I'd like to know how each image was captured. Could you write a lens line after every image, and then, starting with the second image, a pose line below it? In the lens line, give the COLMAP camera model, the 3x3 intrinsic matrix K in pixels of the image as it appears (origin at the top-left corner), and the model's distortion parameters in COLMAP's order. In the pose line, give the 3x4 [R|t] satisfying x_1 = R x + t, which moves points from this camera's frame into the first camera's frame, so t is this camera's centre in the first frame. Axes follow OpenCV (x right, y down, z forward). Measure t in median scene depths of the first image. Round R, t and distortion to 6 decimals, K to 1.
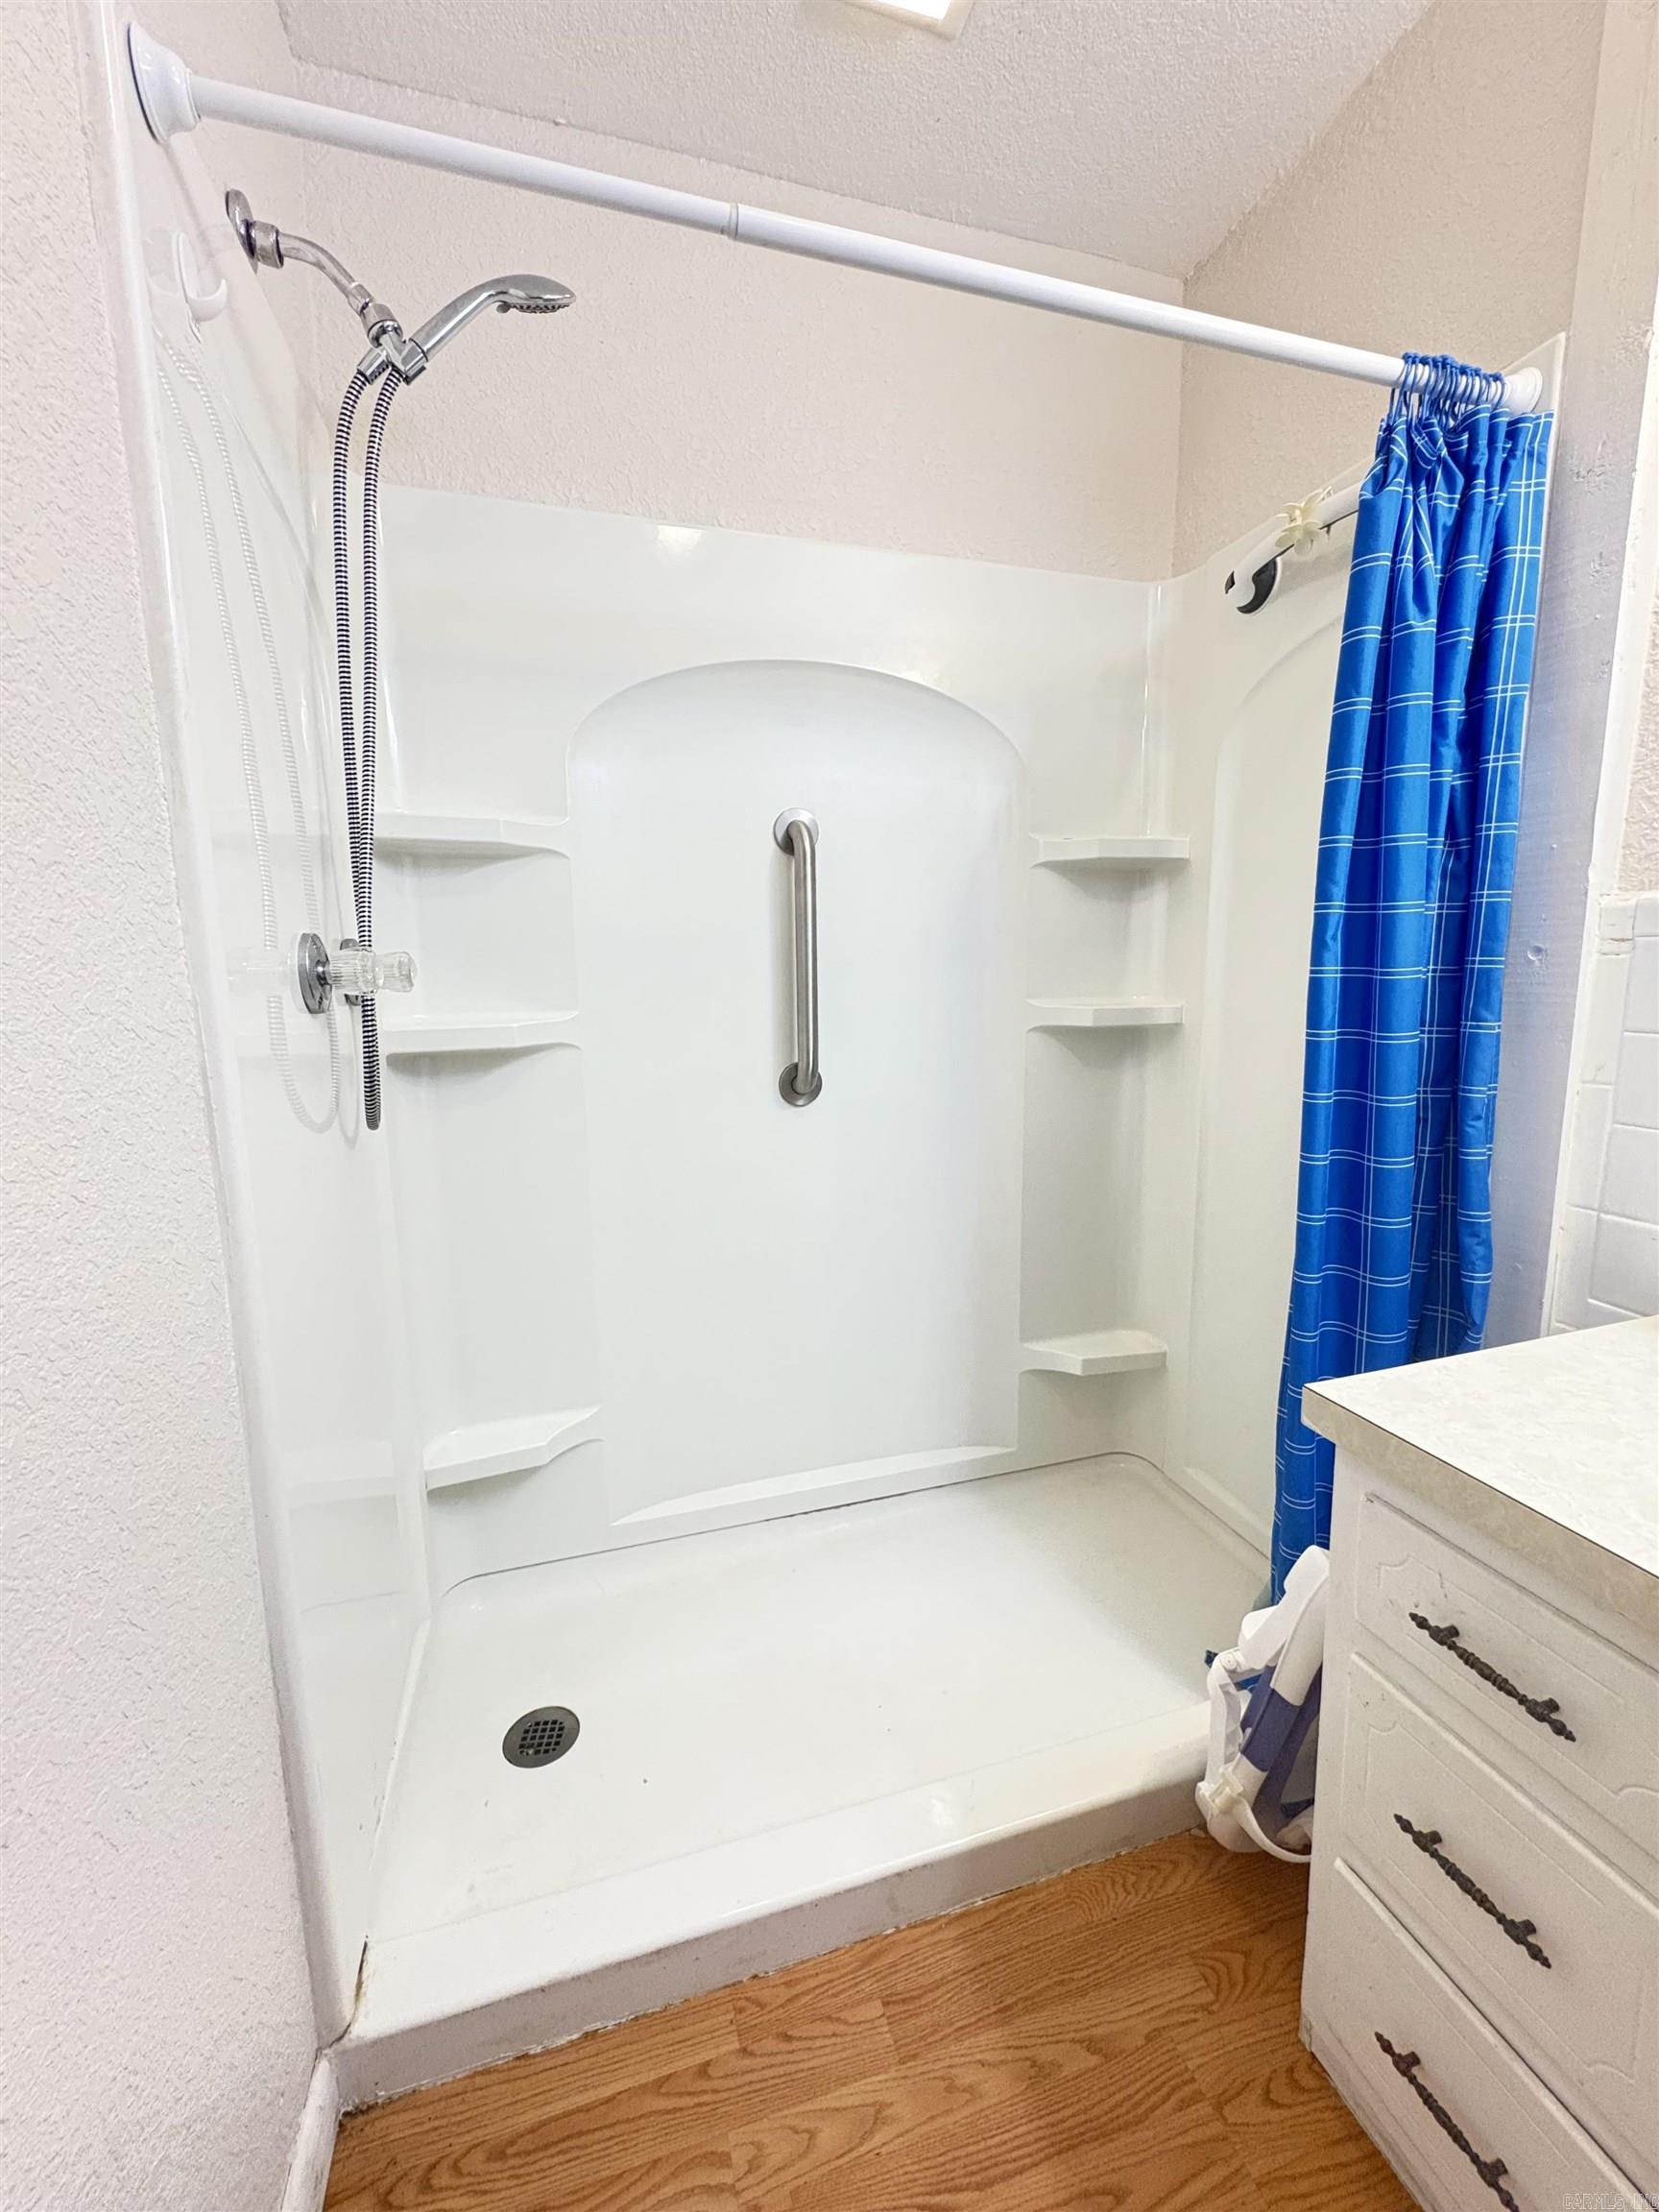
lens RADIAL K [[876.1, 0, 825.6], [0, 876.1, 1109.8], [0, 0, 1]] dist [-0.001042, 0.000089]
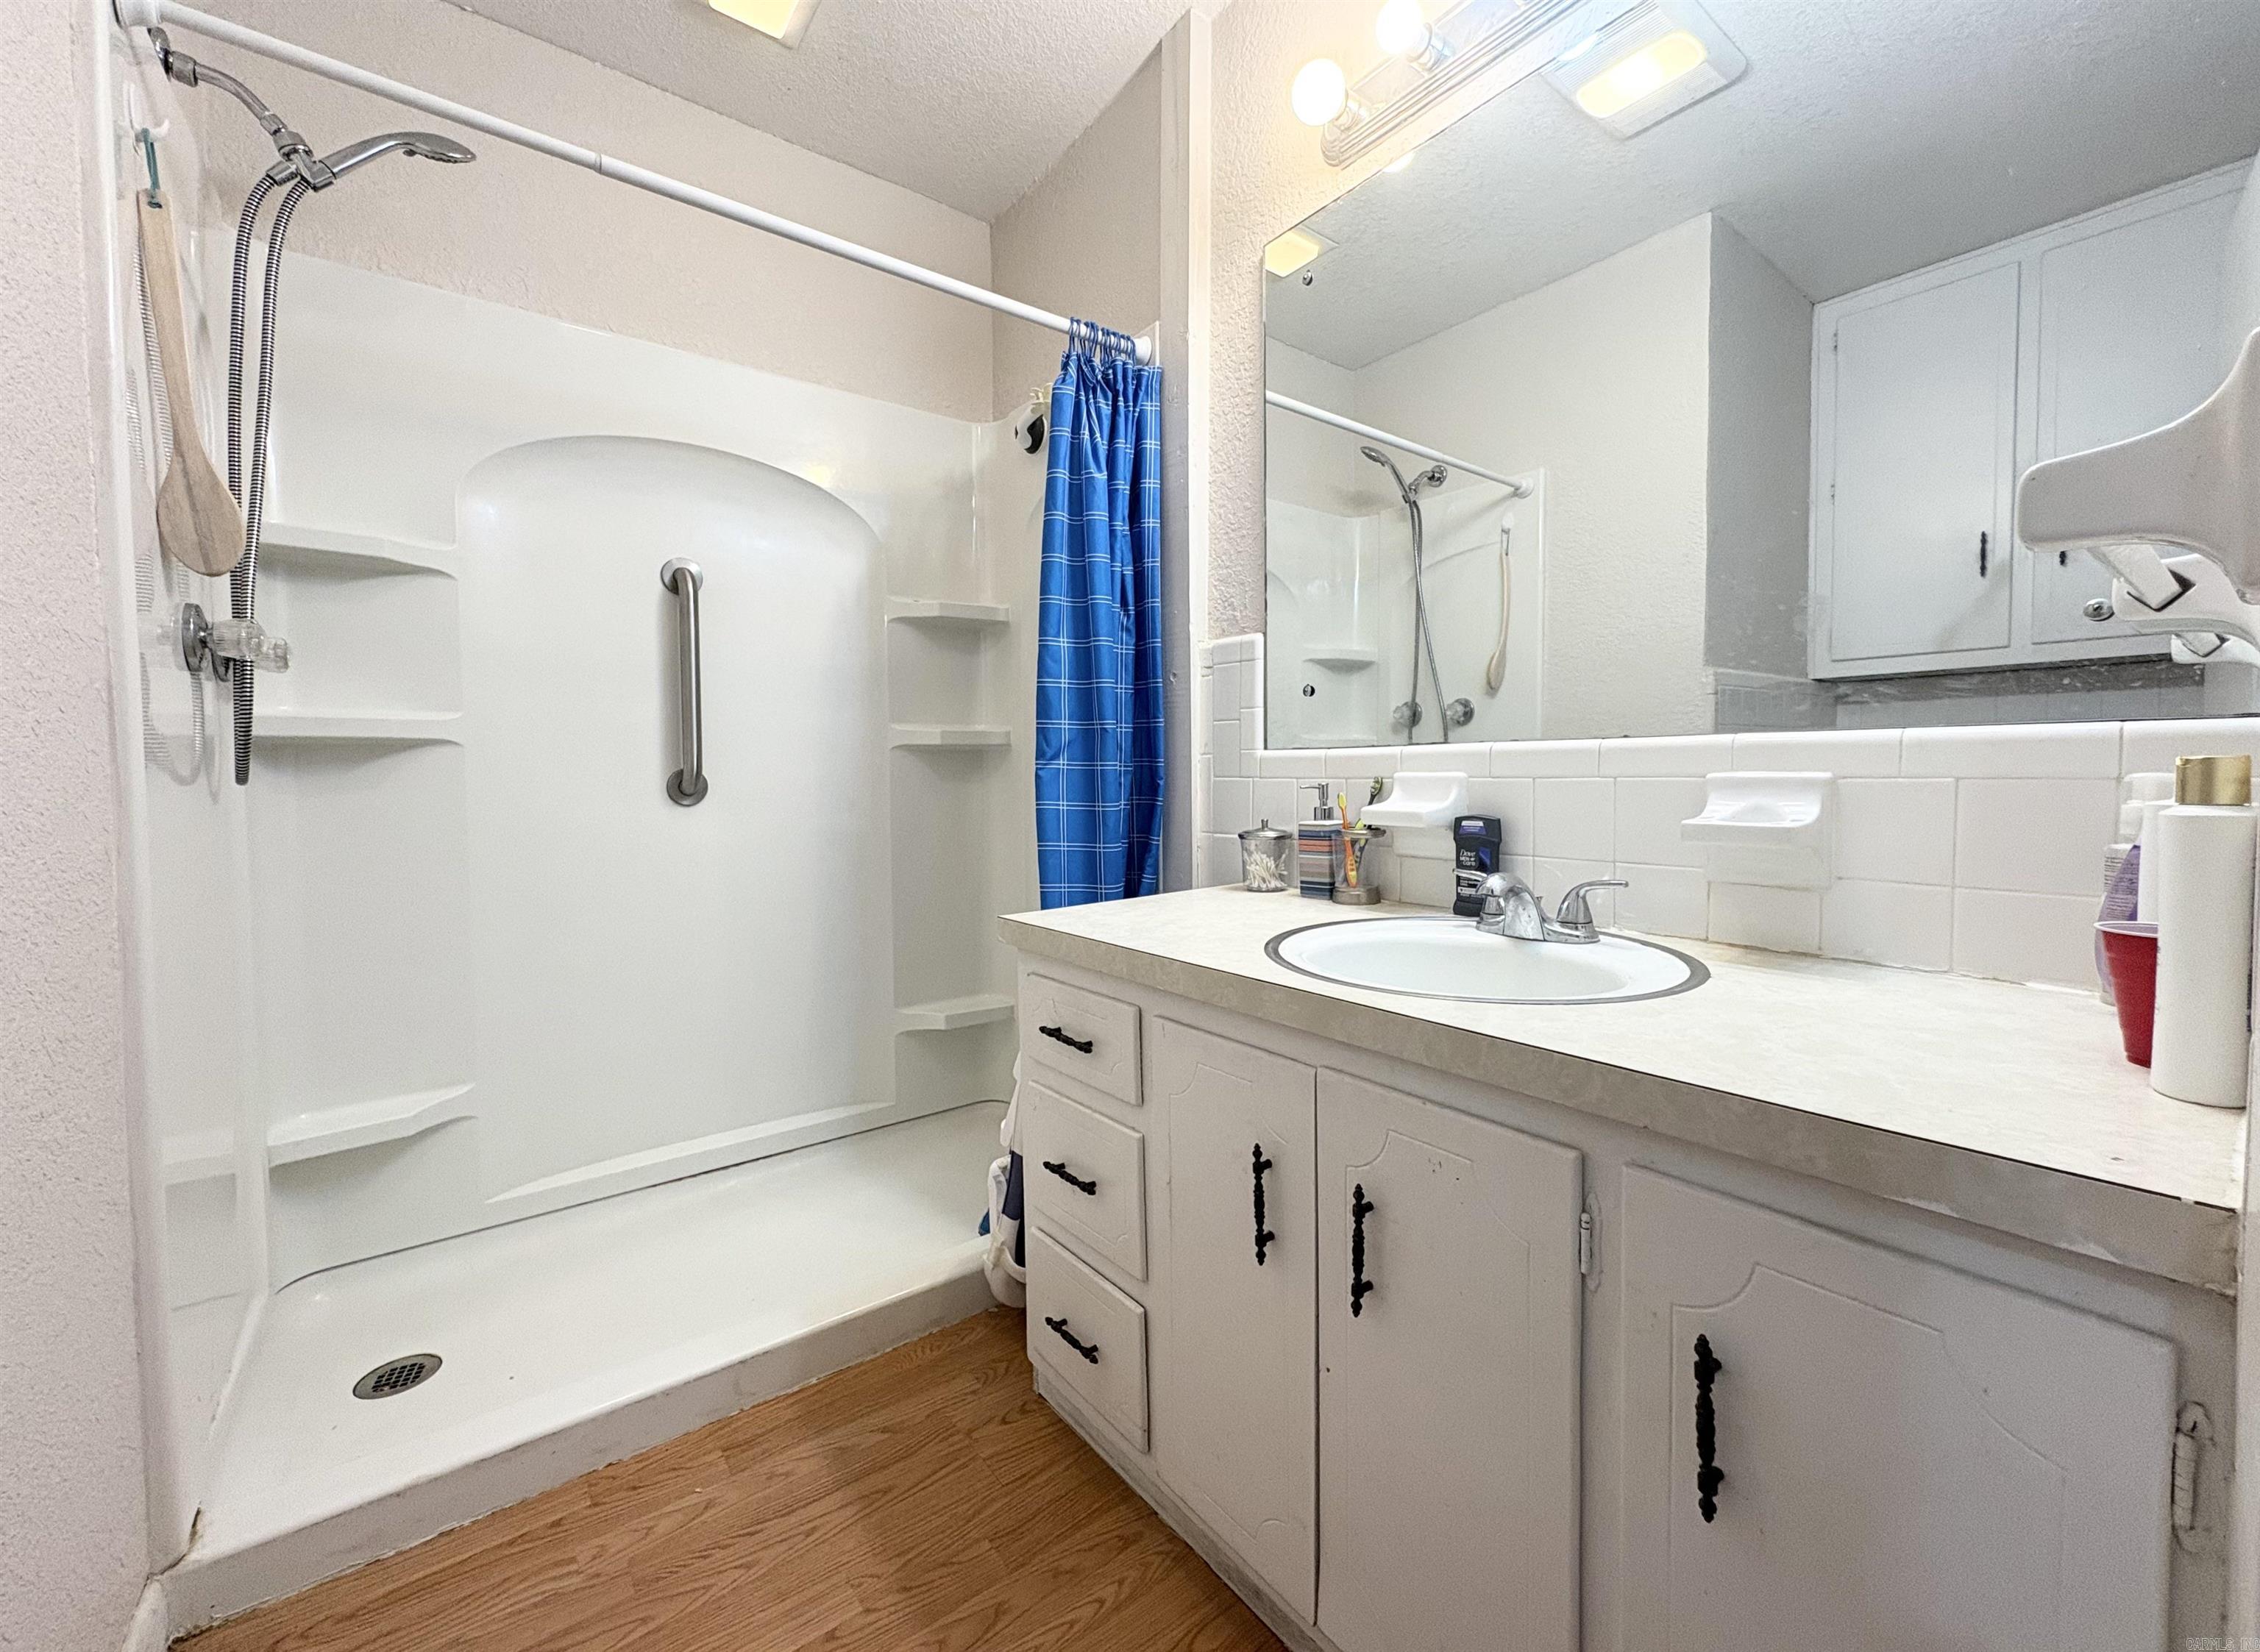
lens RADIAL K [[903.1, 0, 1132.7], [0, 903.1, 811.3], [0, 0, 1]] dist [0.000001, 0.000241]
pose [[0.934454, -0.006033, 0.356034, 0.152242], [0.046108, 0.993489, -0.104182, 0.244970], [-0.353087, 0.113770, 0.928647, -0.513971]]
